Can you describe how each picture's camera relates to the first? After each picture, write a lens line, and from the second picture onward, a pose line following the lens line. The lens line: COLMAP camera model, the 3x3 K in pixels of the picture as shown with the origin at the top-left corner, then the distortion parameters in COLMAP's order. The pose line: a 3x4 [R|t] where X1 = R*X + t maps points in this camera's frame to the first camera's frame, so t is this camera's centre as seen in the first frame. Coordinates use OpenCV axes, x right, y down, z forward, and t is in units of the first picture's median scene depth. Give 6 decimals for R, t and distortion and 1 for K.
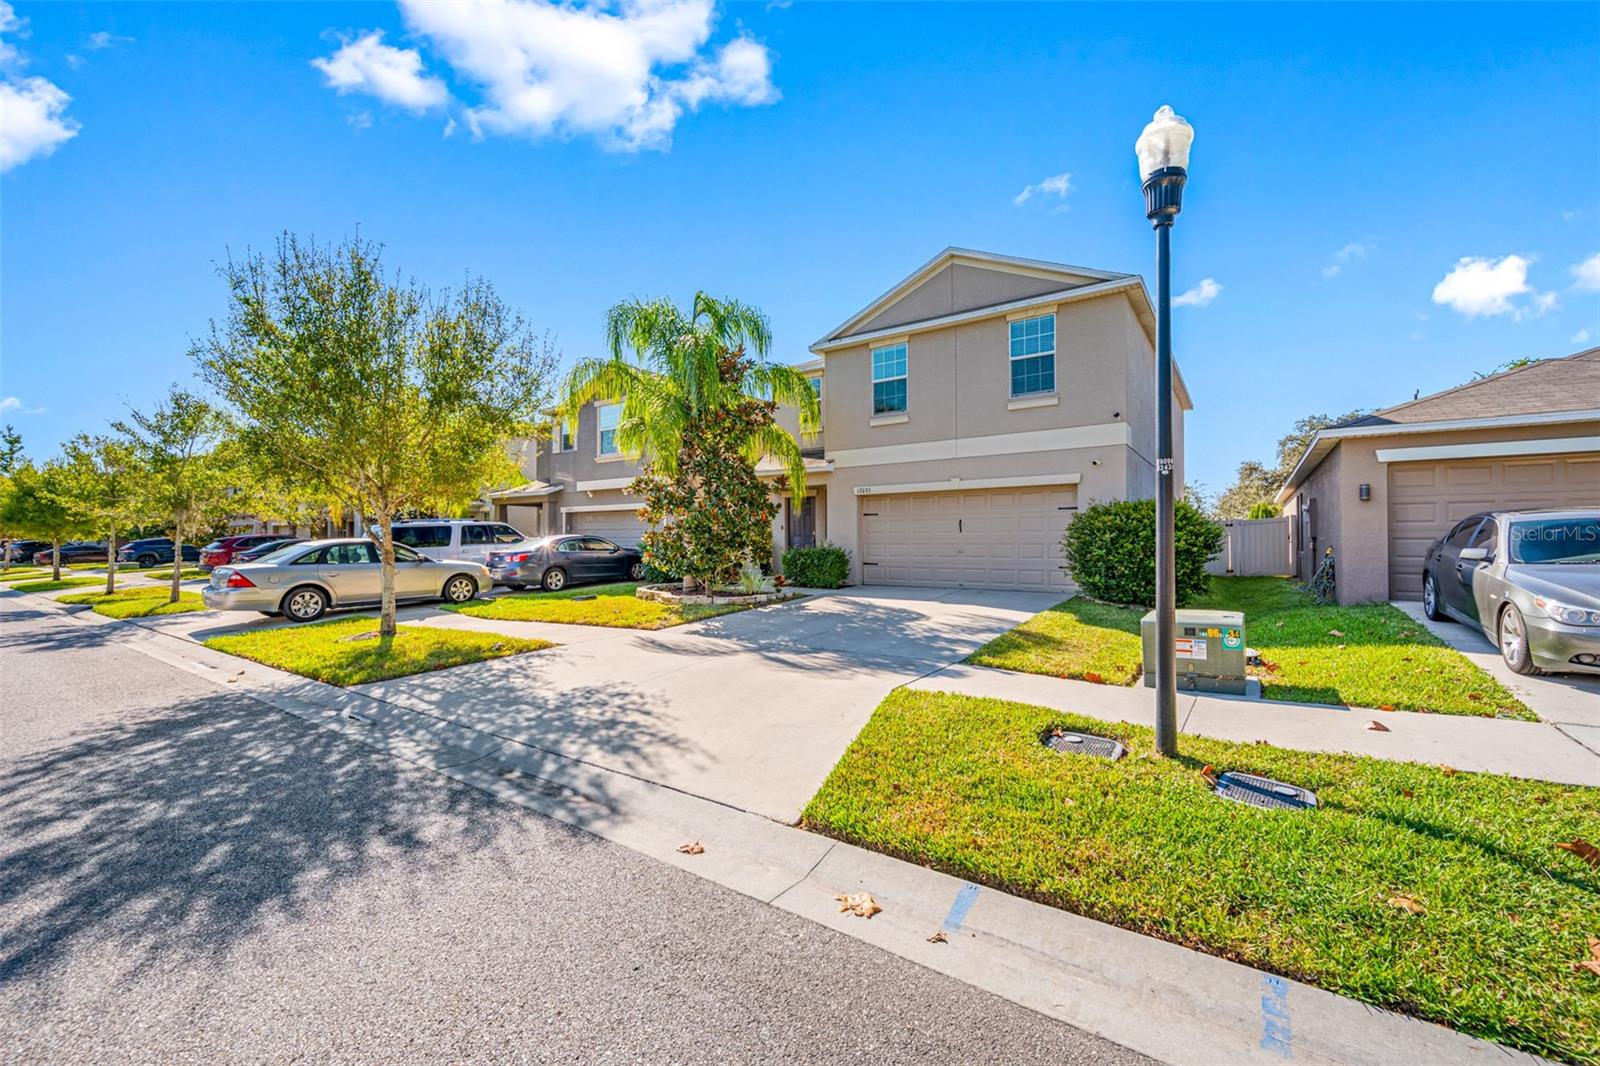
lens RADIAL K [[613.4, 0, 856.0], [0, 613.4, 535.5], [0, 0, 1]] dist [-0.001783, -0.000083]
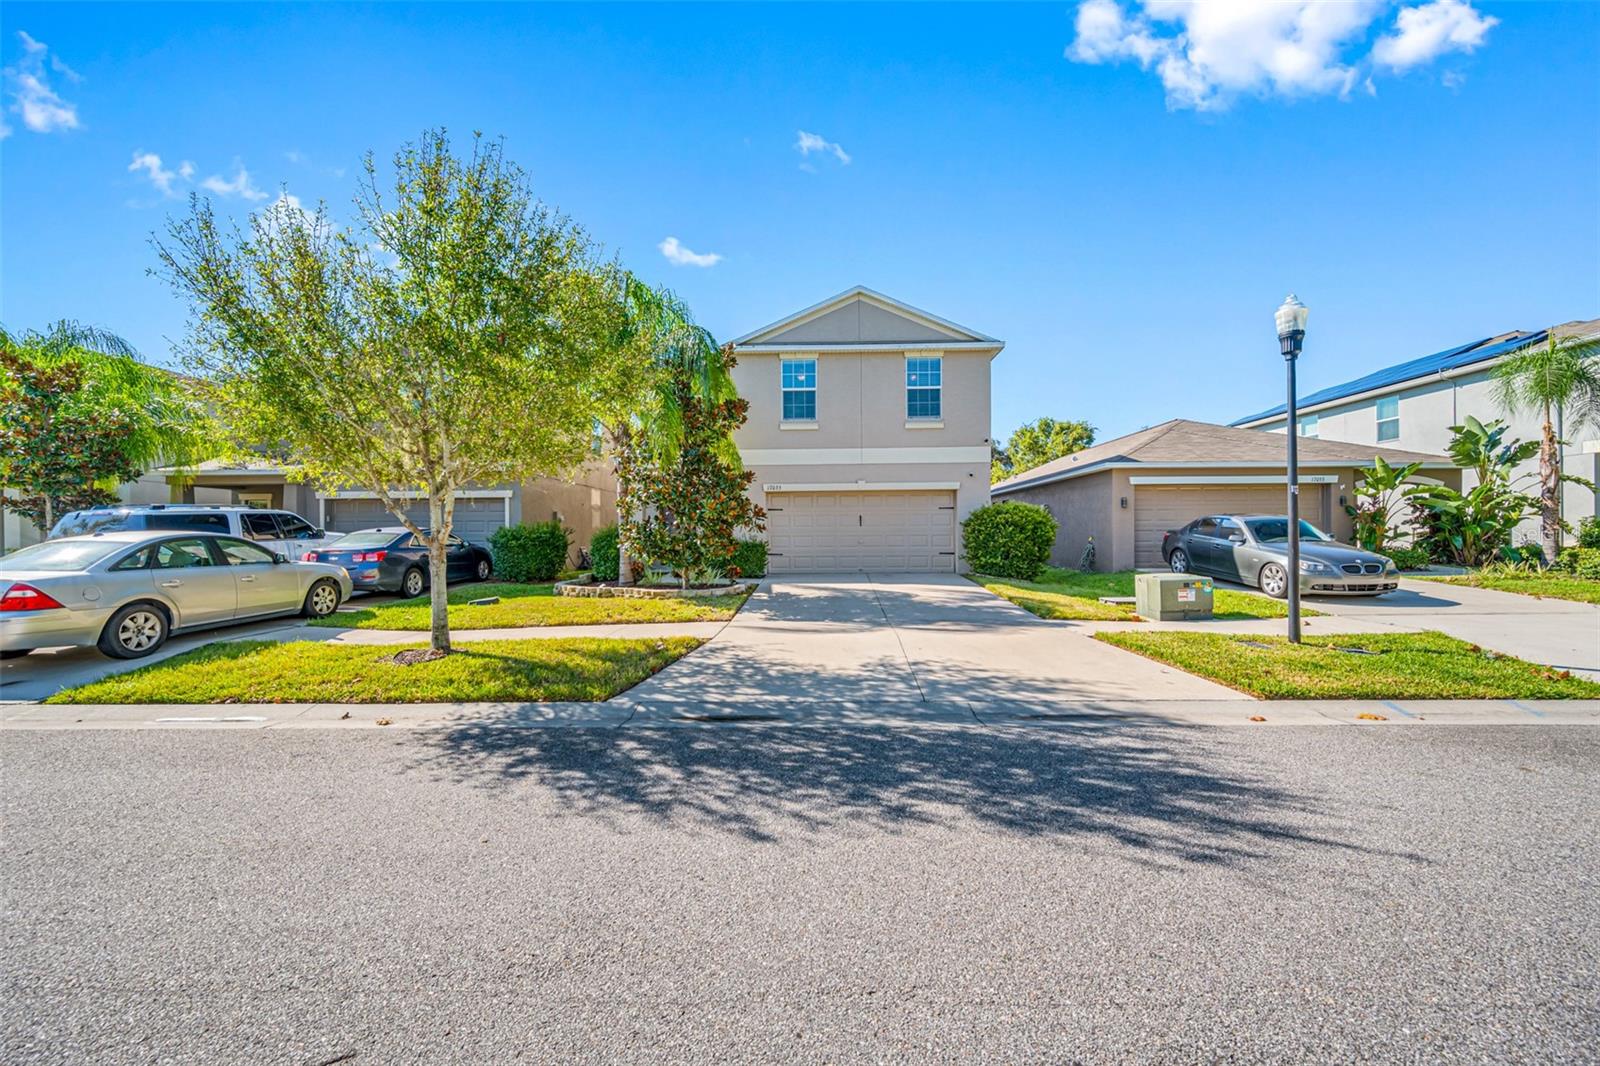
lens RADIAL K [[563.0, 0, 879.7], [0, 563.0, 529.0], [0, 0, 1]] dist [0.000462, -0.000015]
pose [[0.850478, 0.002330, 0.526005, -0.963630], [-0.000459, 0.999993, -0.003688, 0.010442], [-0.526010, 0.002895, 0.850473, 0.132980]]
